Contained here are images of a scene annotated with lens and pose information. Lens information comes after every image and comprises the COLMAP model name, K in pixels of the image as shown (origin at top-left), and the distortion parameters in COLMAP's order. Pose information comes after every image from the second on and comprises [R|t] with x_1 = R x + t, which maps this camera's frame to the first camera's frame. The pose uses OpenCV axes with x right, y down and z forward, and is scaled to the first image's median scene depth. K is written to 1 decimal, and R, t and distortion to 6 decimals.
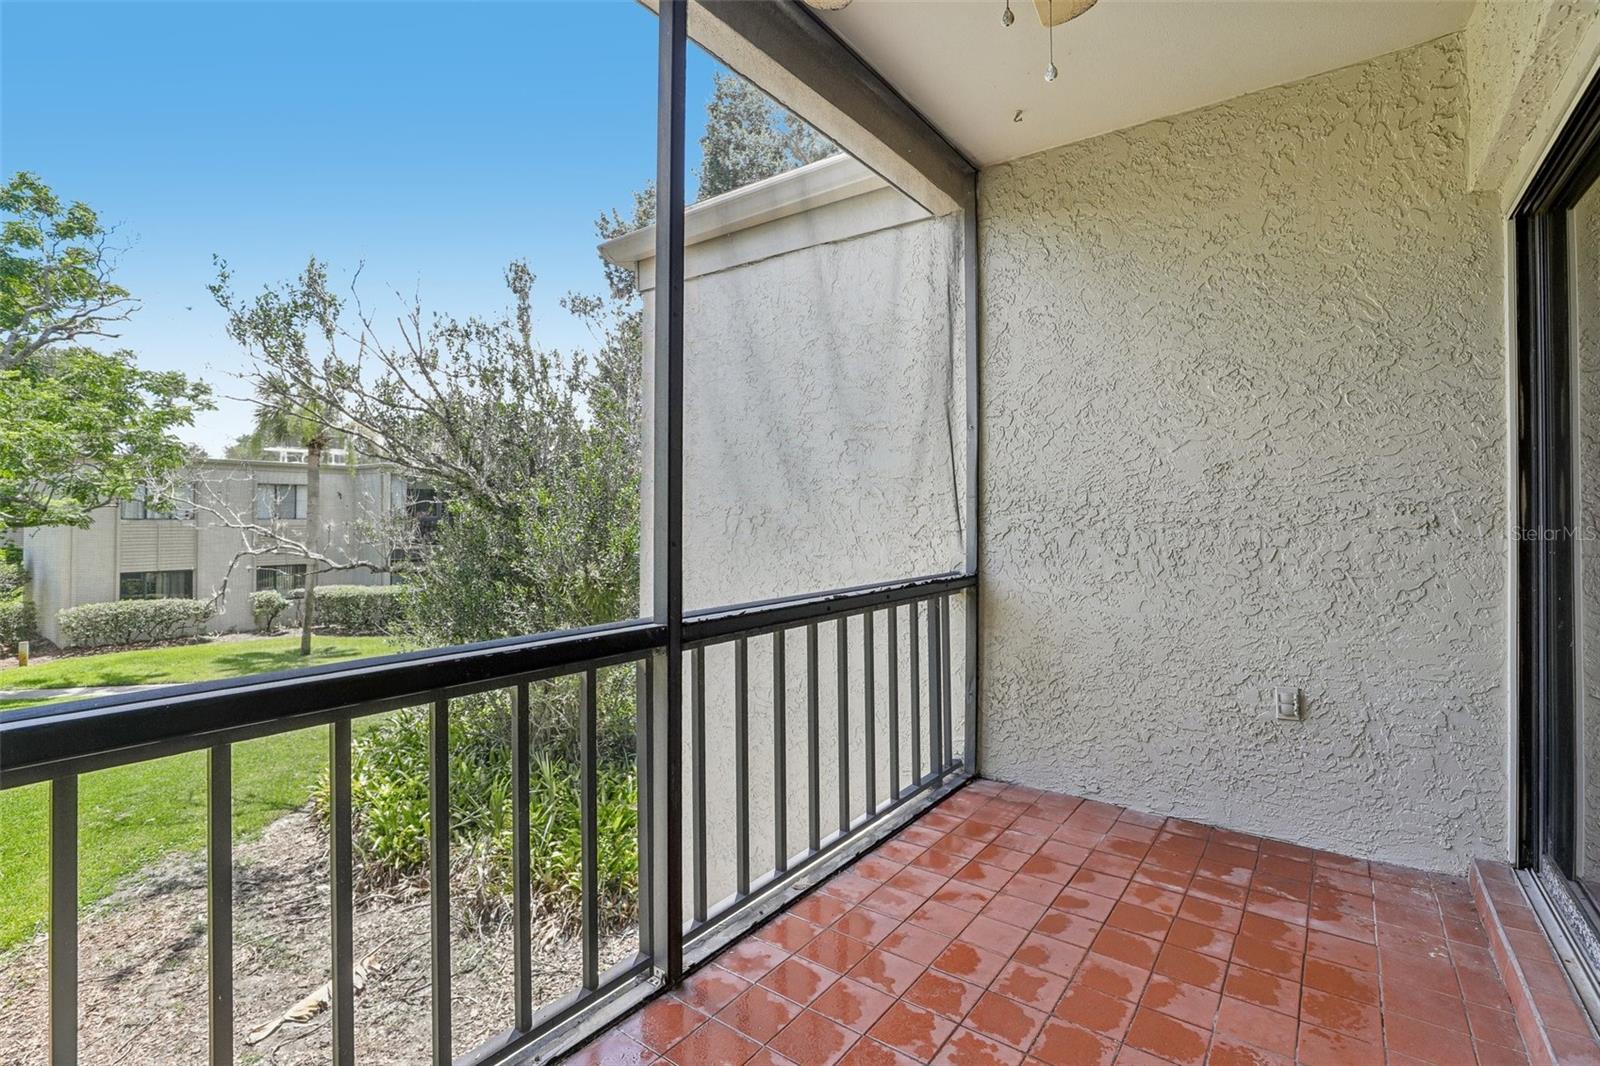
lens RADIAL K [[730.4, 0, 811.5], [0, 730.4, 532.4], [0, 0, 1]] dist [-0.028308, 0.006957]
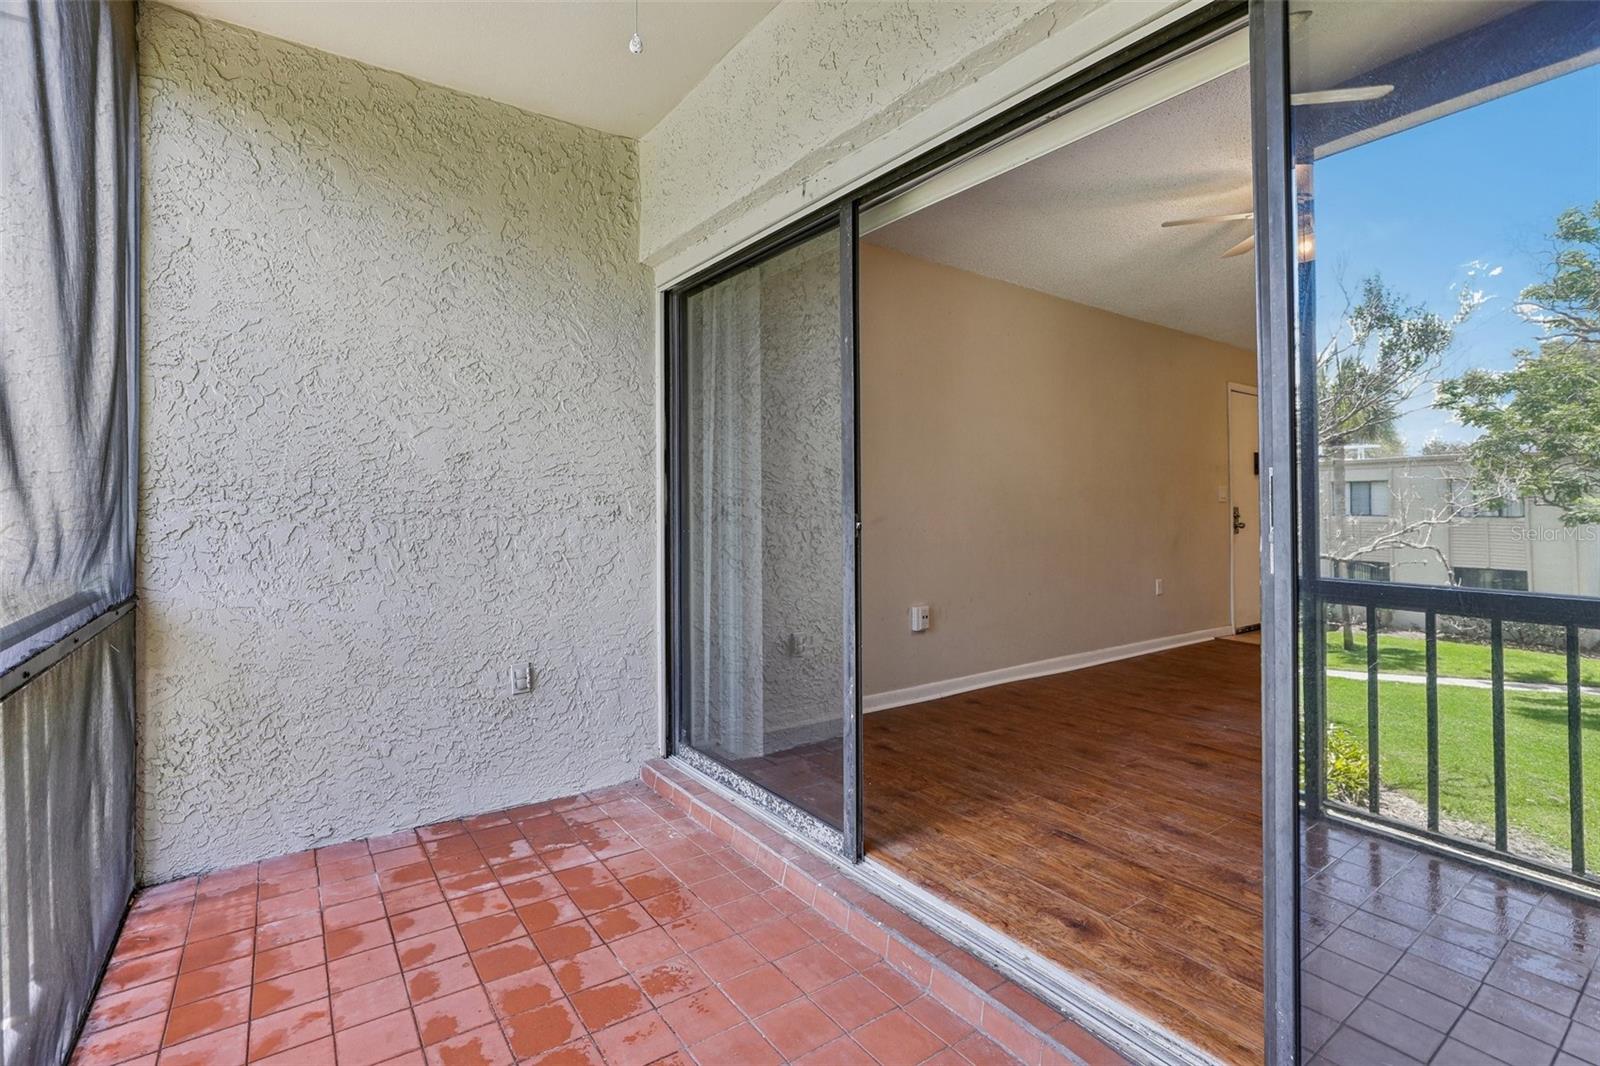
lens RADIAL K [[730.4, 0, 816.2], [0, 730.4, 525.3], [0, 0, 1]] dist [-0.028308, 0.006957]
pose [[0.342392, -0.022071, 0.939298, -0.211666], [0.024483, 0.999594, 0.014564, 0.001409], [-0.939238, 0.018011, 0.342793, 0.200474]]
